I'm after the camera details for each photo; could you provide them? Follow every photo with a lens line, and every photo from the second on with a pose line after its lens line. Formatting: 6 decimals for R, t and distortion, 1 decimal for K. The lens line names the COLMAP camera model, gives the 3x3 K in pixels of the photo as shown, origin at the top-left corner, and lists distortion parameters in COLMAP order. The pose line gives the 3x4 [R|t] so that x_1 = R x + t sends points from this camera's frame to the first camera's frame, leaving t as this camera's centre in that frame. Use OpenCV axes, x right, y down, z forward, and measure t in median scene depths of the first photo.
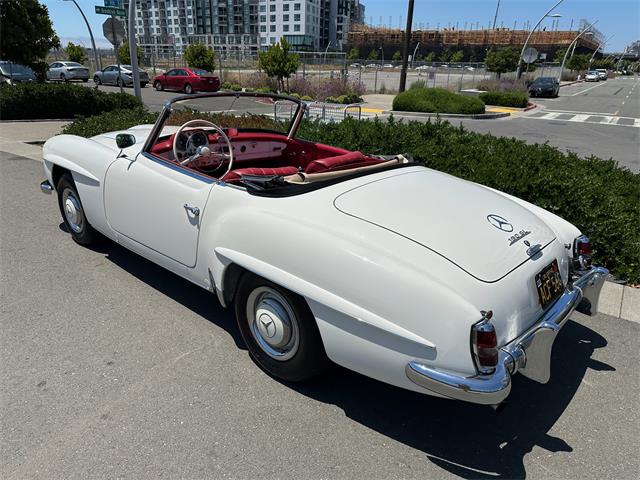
lens RADIAL K [[459.3, 0, 320.6], [0, 459.3, 244.3], [0, 0, 1]] dist [0.043174, -0.062322]
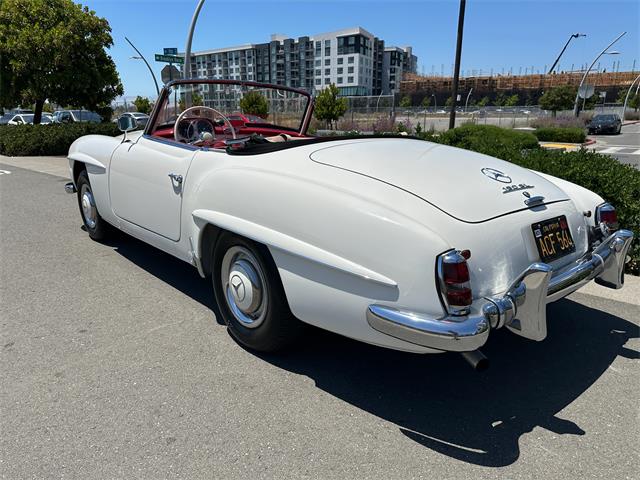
lens RADIAL K [[459.3, 0, 320.6], [0, 459.3, 244.3], [0, 0, 1]] dist [0.043174, -0.062322]
pose [[0.992938, 0.002452, -0.118607, 0.092504], [-0.014550, 0.994755, -0.101247, 0.104738], [0.117737, 0.102257, 0.987766, 0.056733]]
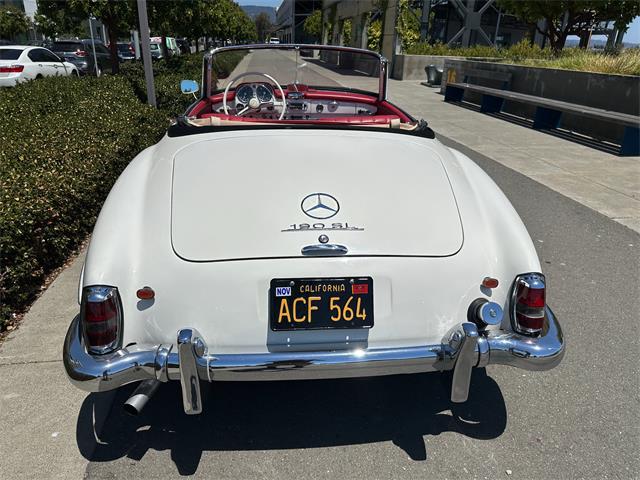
lens RADIAL K [[459.3, 0, 320.6], [0, 459.3, 244.3], [0, 0, 1]] dist [0.043174, -0.062322]
pose [[0.735715, 0.246800, -0.630724, 0.490434], [-0.228837, 0.967061, 0.111478, -0.038216], [0.637461, 0.062317, 0.767958, 0.272143]]
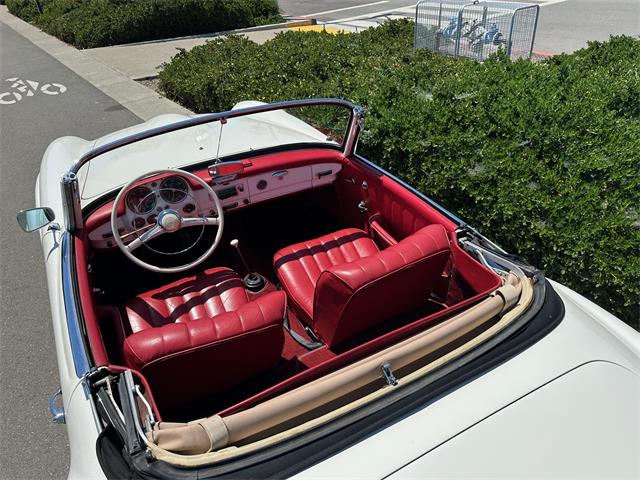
lens RADIAL K [[459.3, 0, 320.6], [0, 459.3, 244.3], [0, 0, 1]] dist [0.043174, -0.062322]
pose [[0.937864, 0.105169, -0.330682, 0.115976], [-0.024828, 0.970861, 0.238354, -0.267972], [0.346114, -0.215334, 0.913146, 0.423322]]
